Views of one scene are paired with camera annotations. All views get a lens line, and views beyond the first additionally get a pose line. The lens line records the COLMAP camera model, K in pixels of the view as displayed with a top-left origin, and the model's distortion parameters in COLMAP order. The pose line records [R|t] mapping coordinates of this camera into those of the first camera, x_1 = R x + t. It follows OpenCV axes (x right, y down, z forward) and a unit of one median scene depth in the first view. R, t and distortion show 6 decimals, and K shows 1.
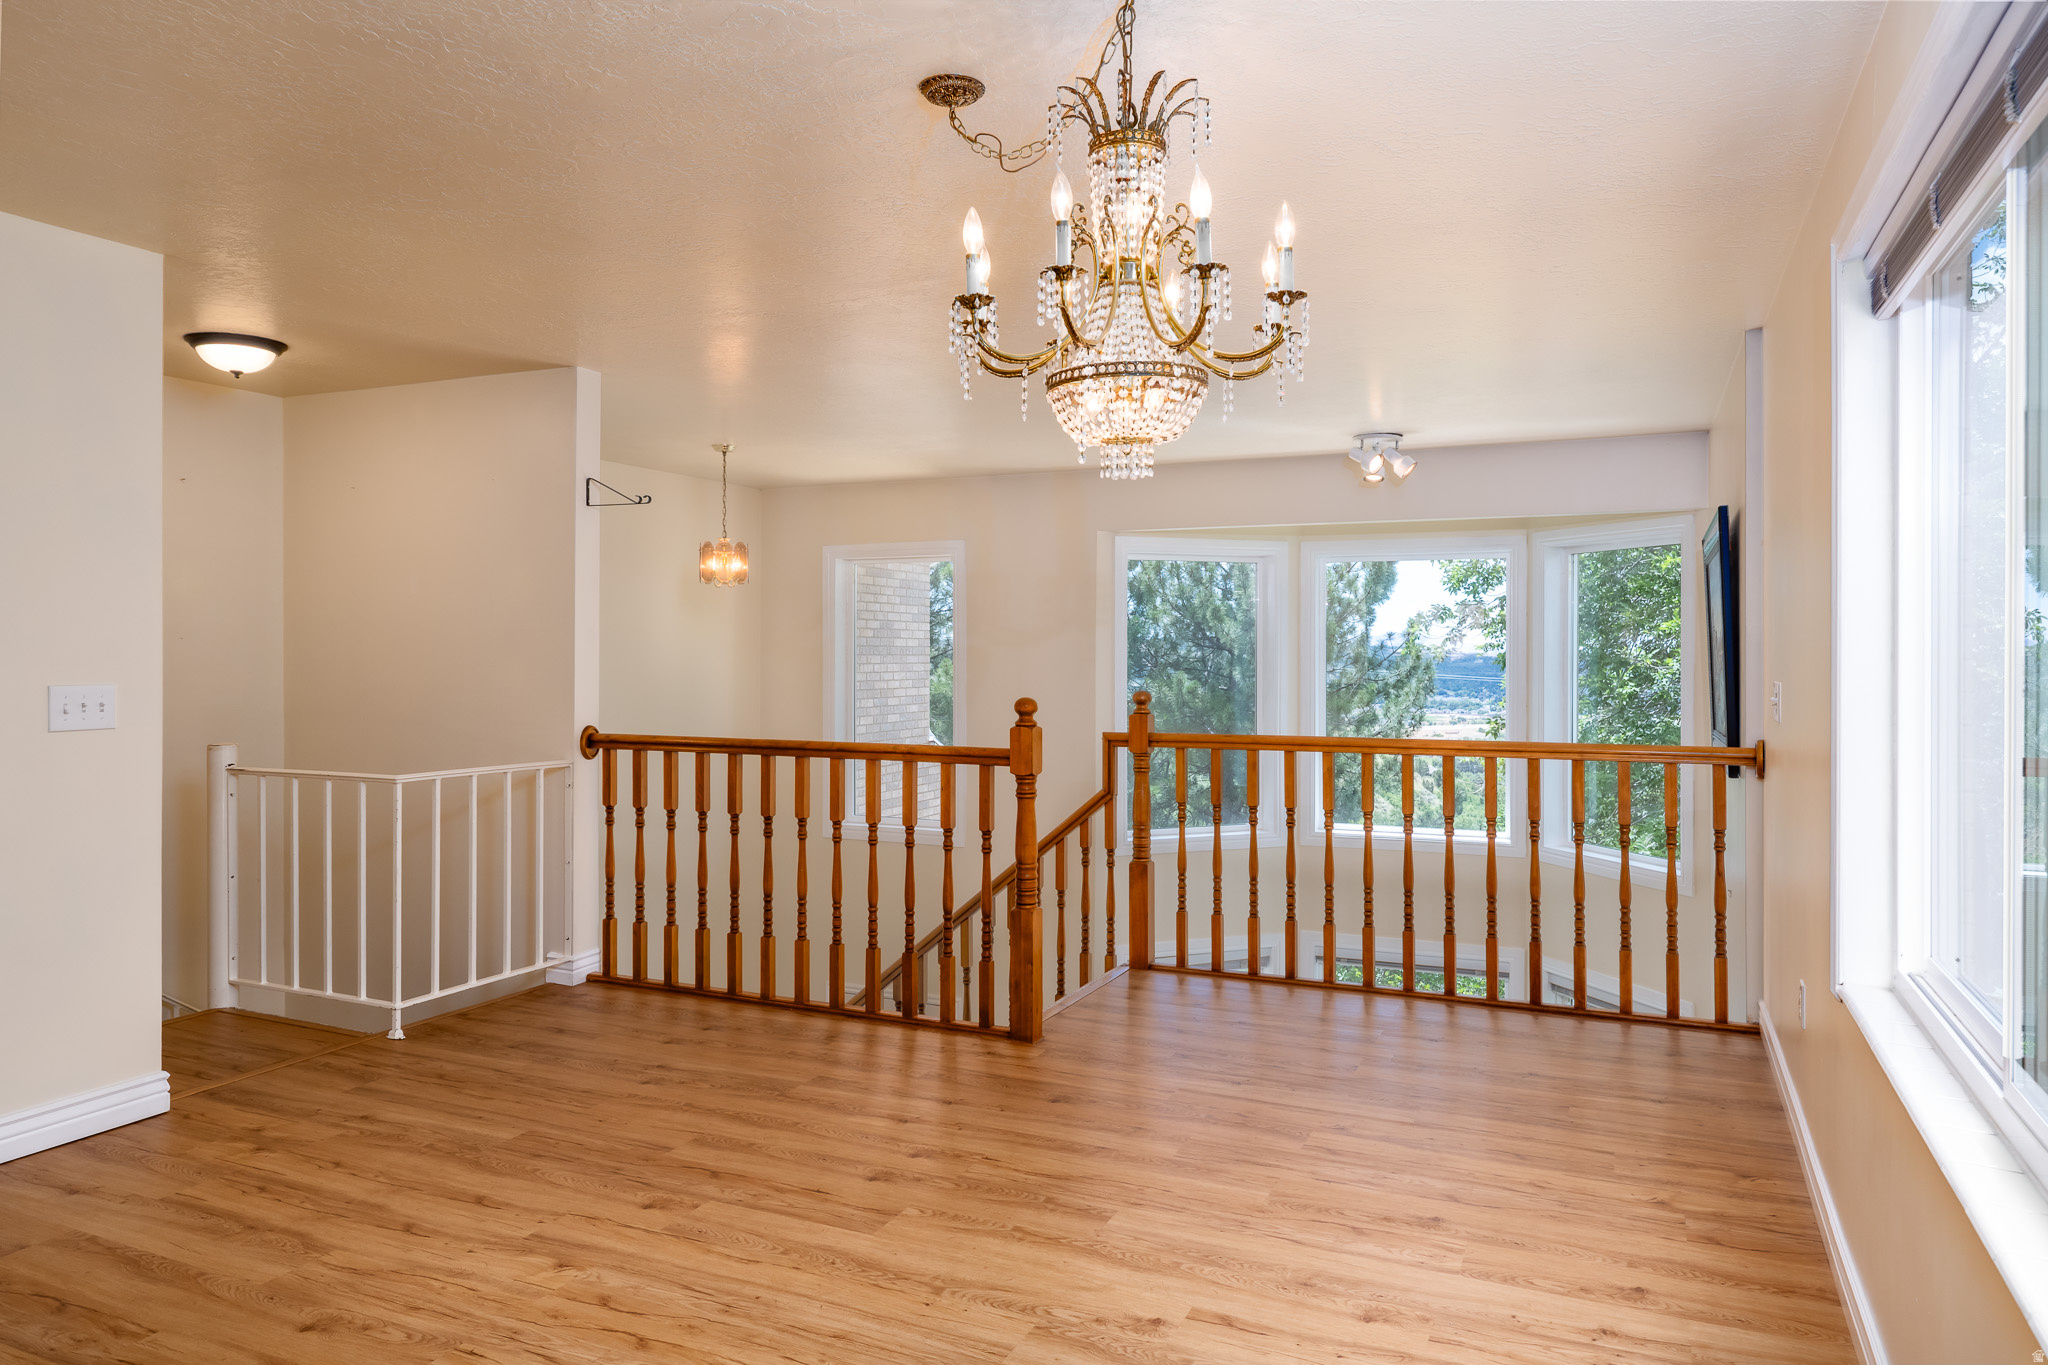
lens RADIAL K [[1358.3, 0, 1023.6], [0, 1358.3, 673.3], [0, 0, 1]] dist [0.012302, 0.007757]
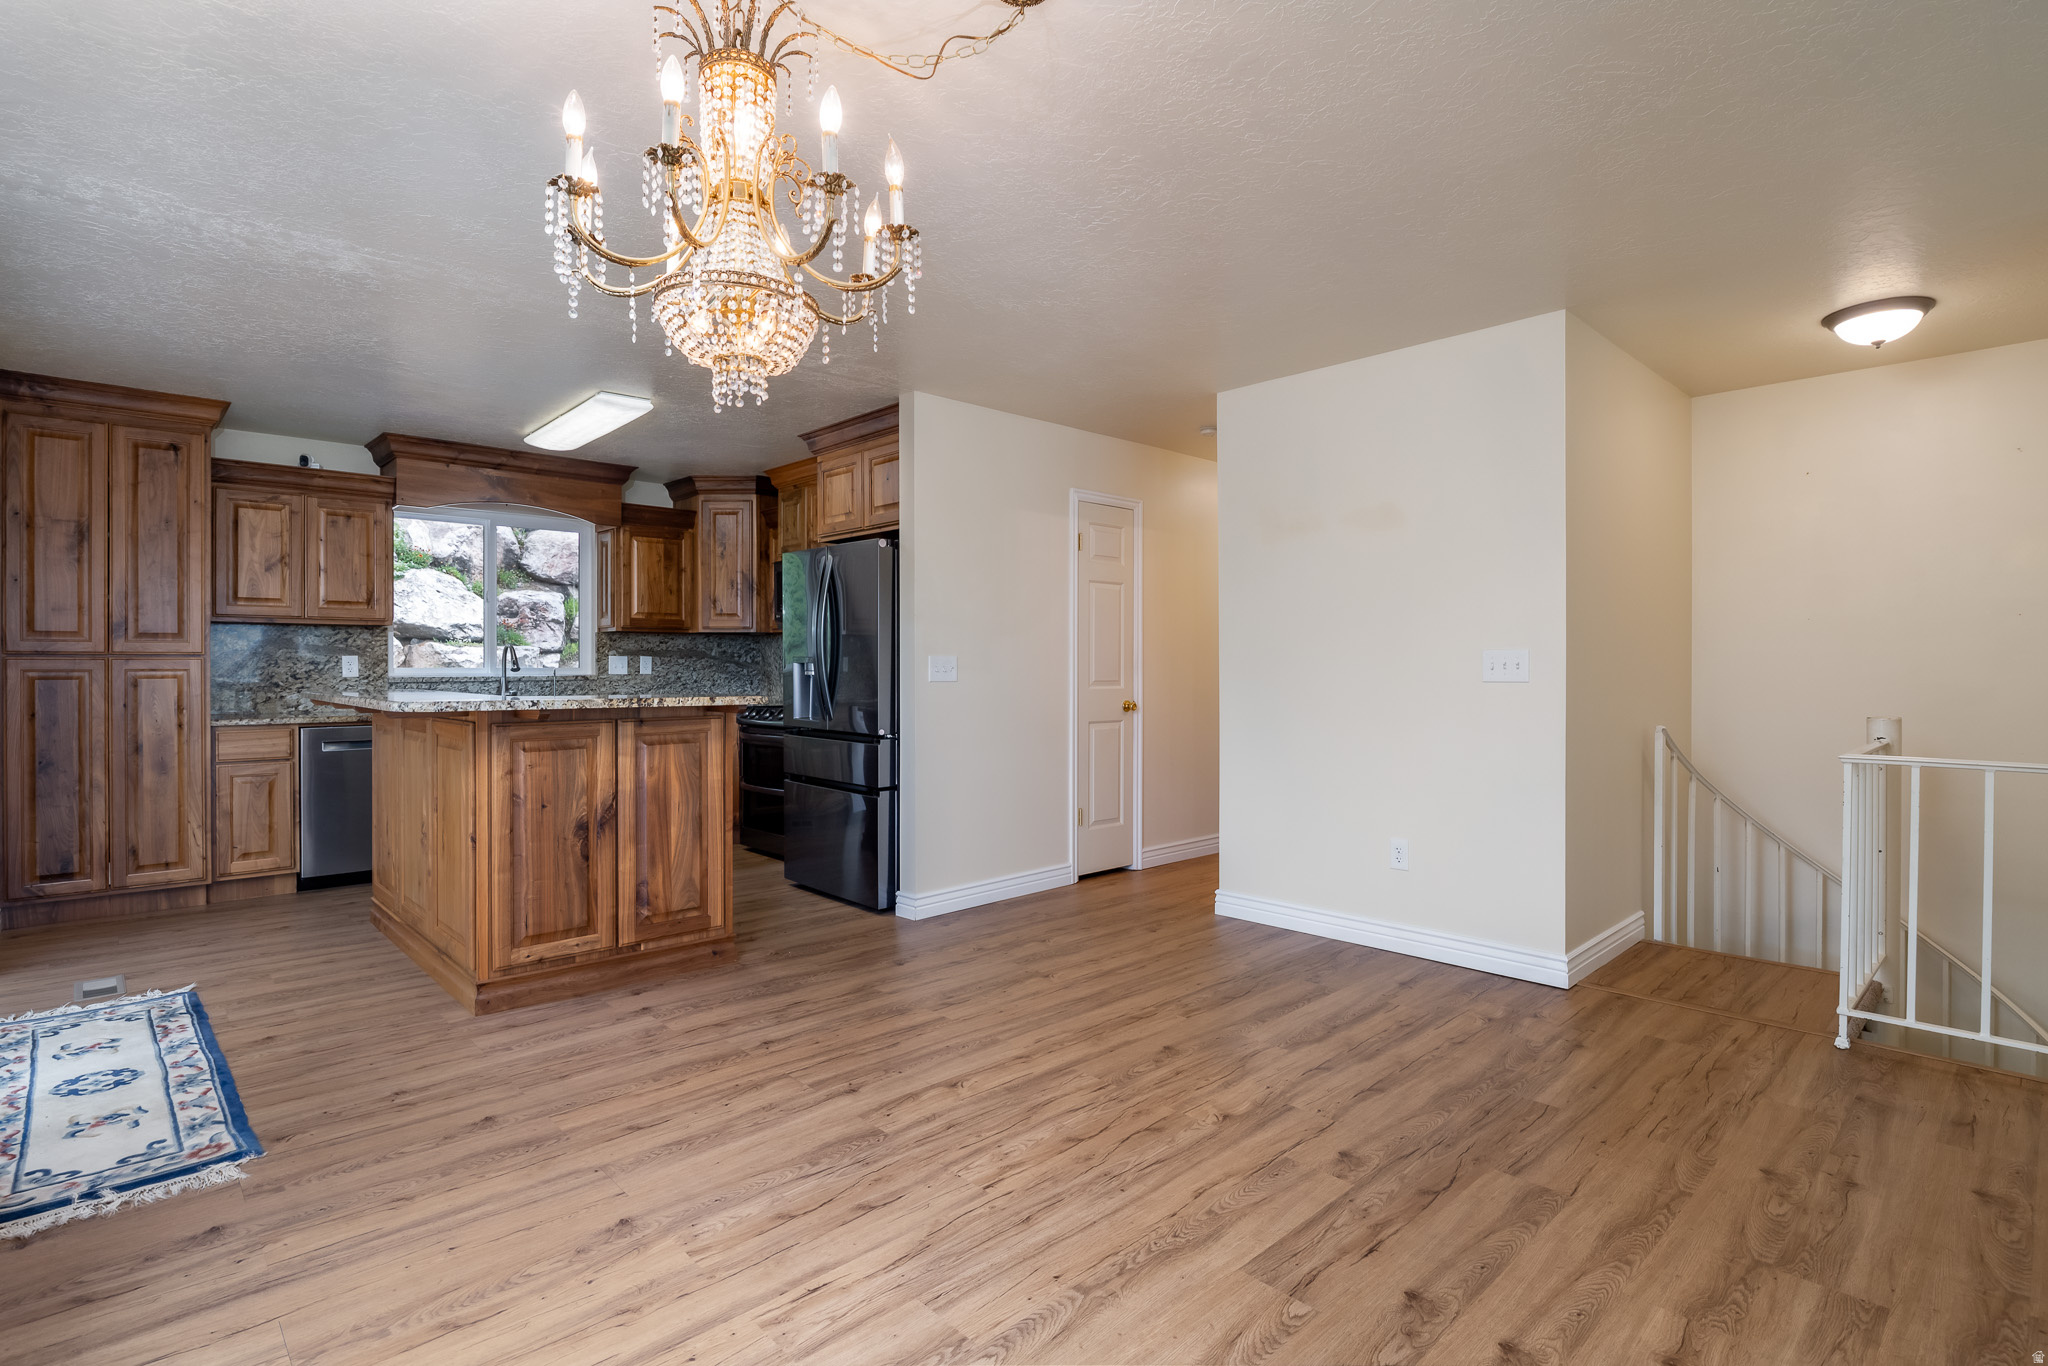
lens RADIAL K [[999.2, 0, 1031.9], [0, 999.2, 675.0], [0, 0, 1]] dist [0.030182, -0.008512]
pose [[-0.386539, 0.001187, -0.922272, 0.493887], [-0.006380, 0.999972, 0.003961, 0.037325], [0.922251, 0.007415, -0.386521, 1.066216]]
